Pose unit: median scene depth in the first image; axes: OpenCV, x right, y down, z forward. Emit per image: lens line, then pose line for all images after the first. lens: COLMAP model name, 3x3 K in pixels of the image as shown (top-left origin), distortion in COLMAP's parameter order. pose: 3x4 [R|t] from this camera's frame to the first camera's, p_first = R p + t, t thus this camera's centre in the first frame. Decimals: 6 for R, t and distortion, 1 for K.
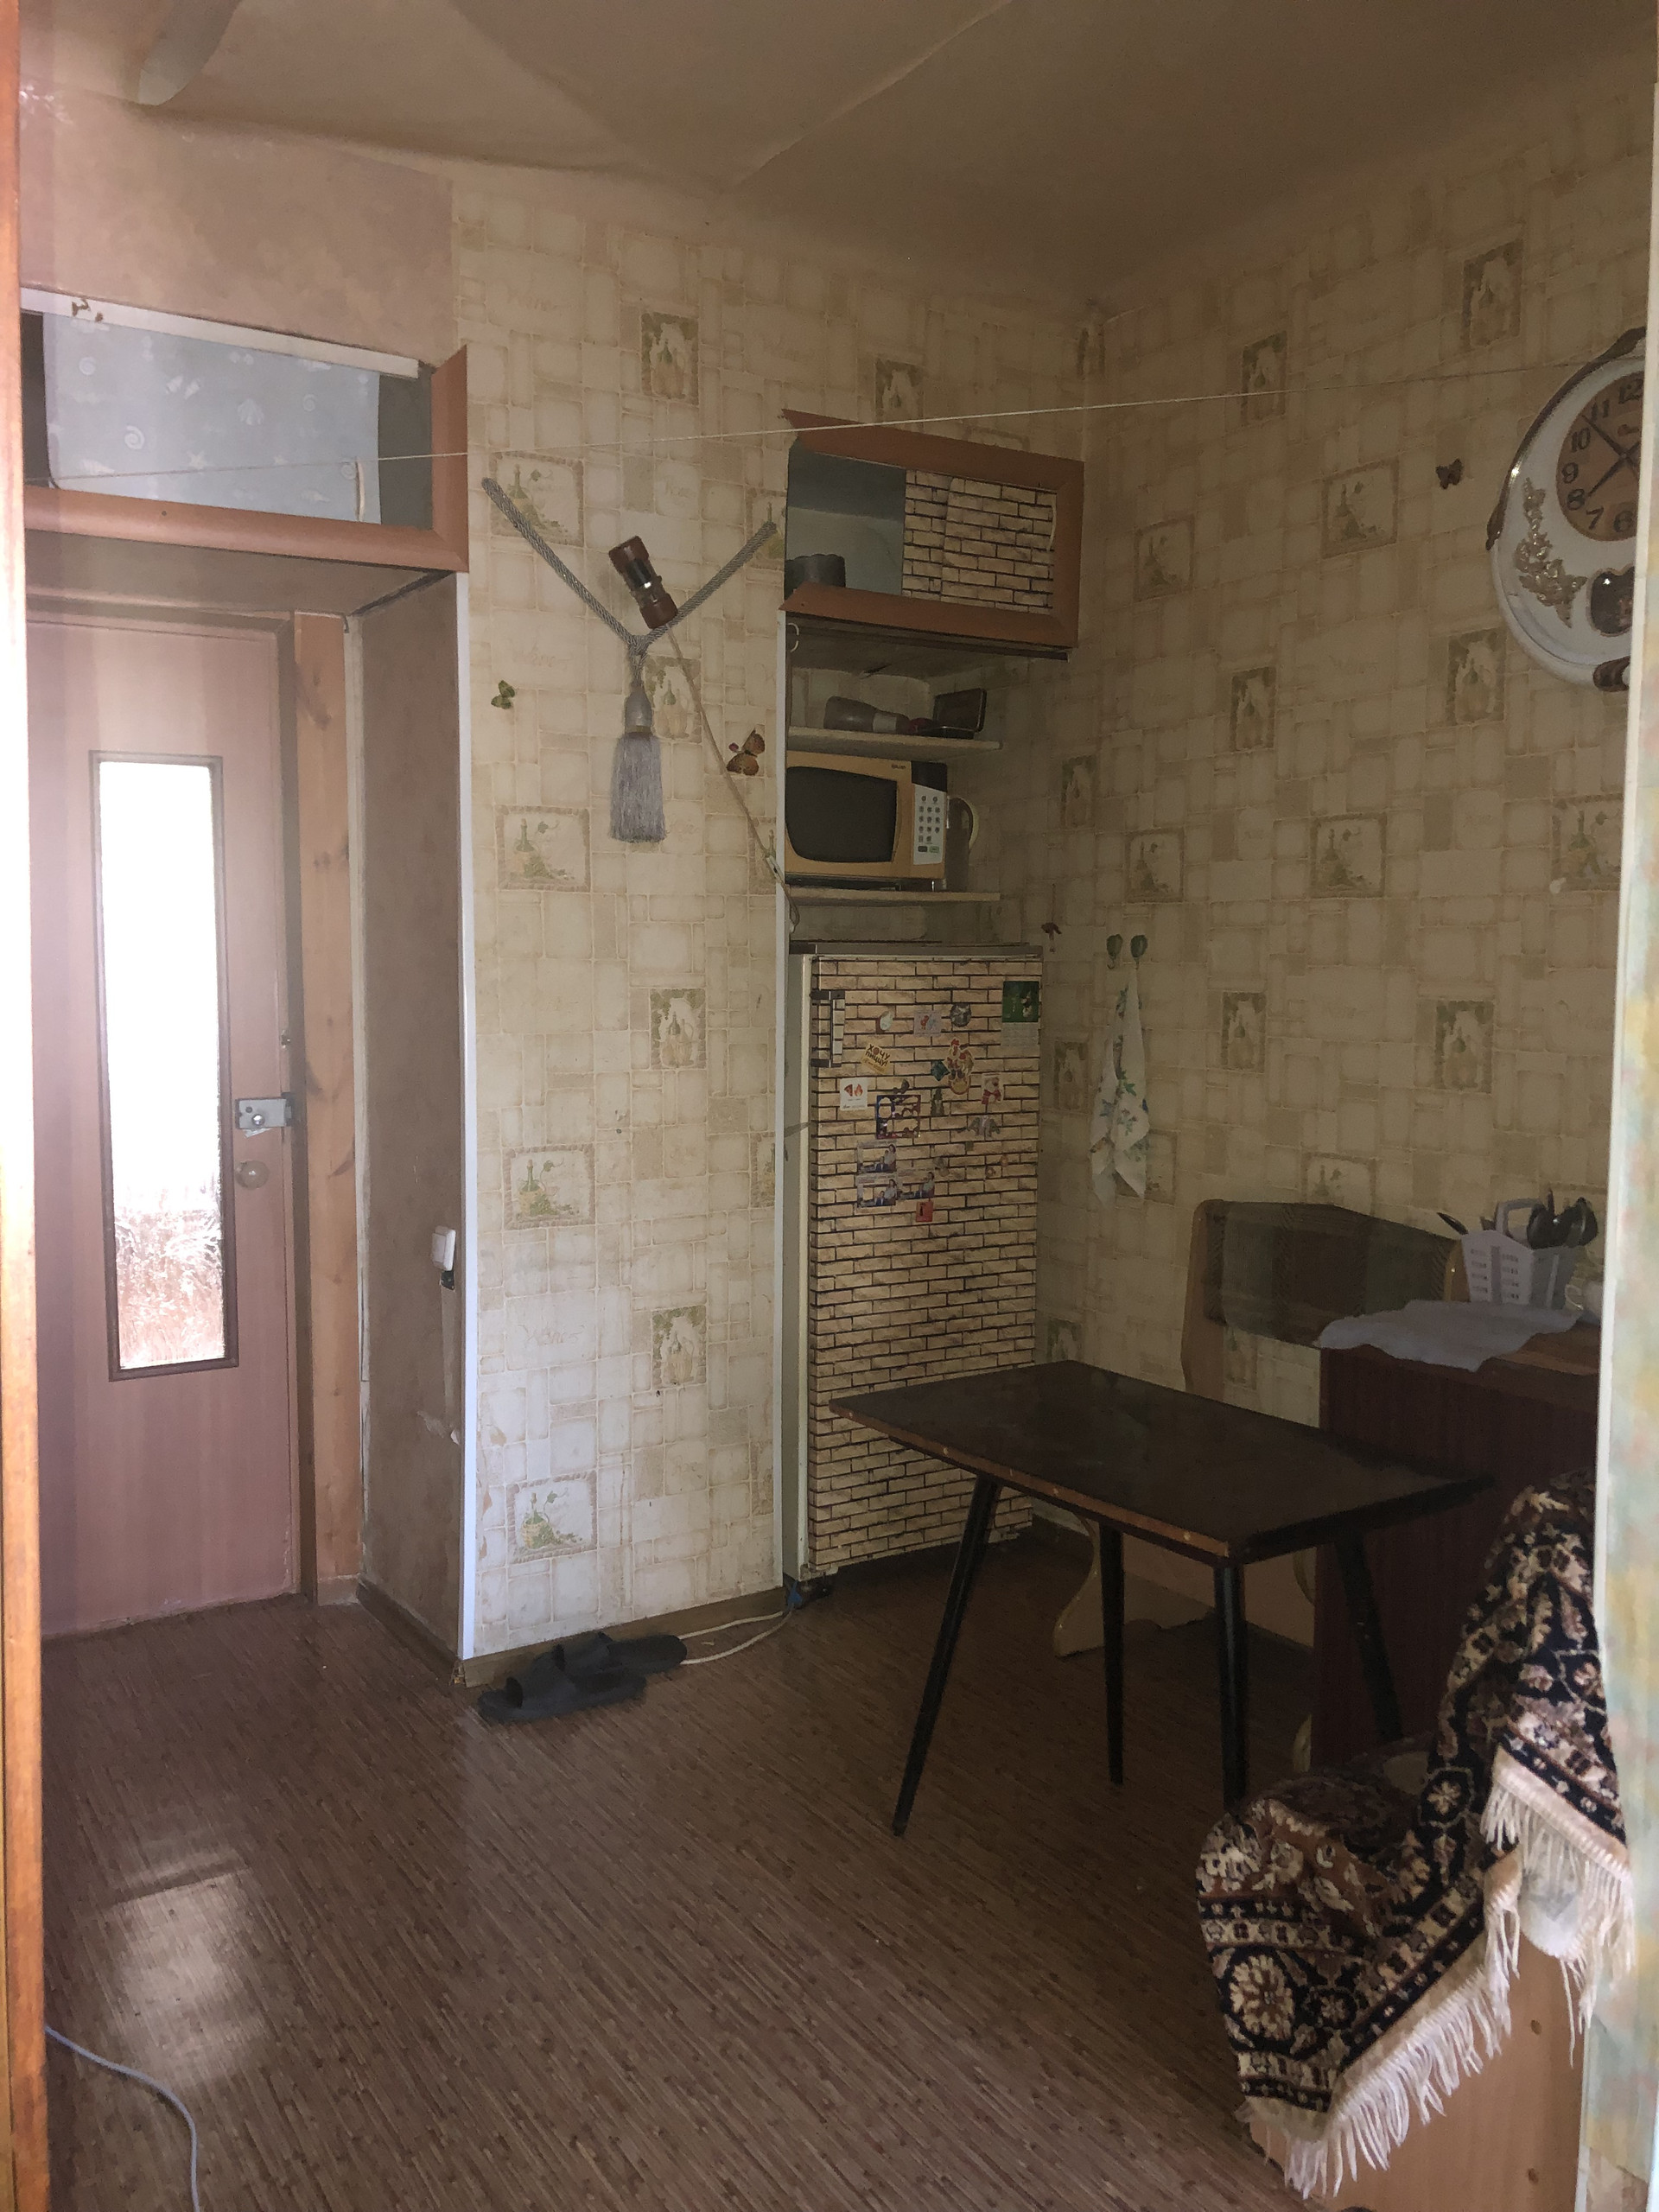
lens RADIAL K [[1815.1, 0, 829.5], [0, 1815.1, 1083.9], [0, 0, 1]] dist [0.019970, -0.020711]
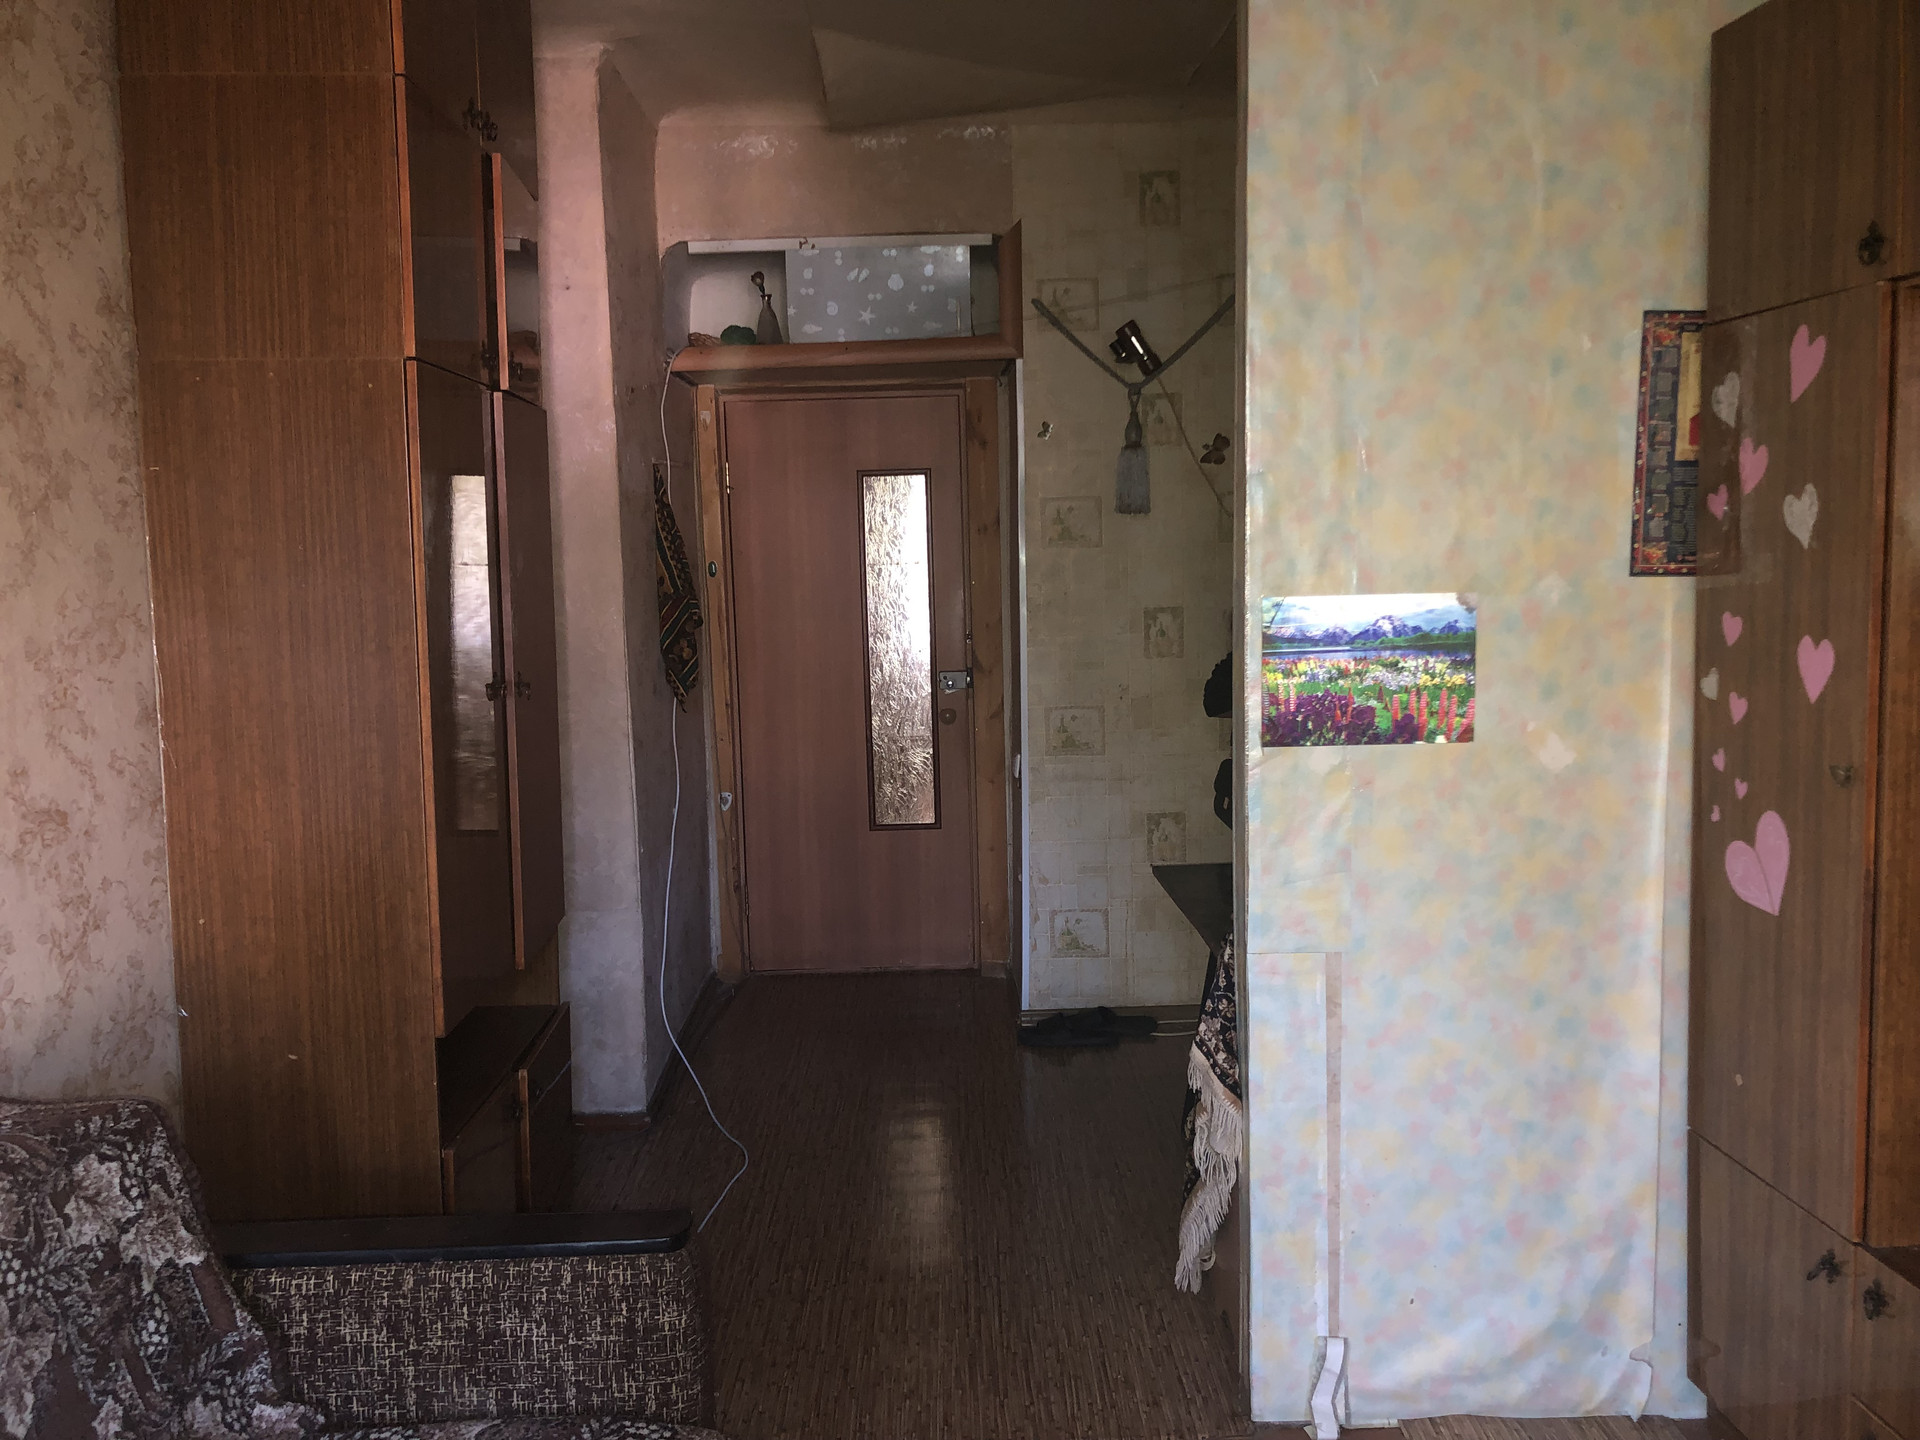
lens RADIAL K [[1575.5, 0, 962.8], [0, 1575.5, 727.9], [0, 0, 1]] dist [0.019970, -0.020711]
pose [[0.849247, 0.040466, -0.526443, 0.497357], [-0.012650, 0.998332, 0.056331, -0.023427], [0.527844, -0.041180, 0.848342, -0.246095]]
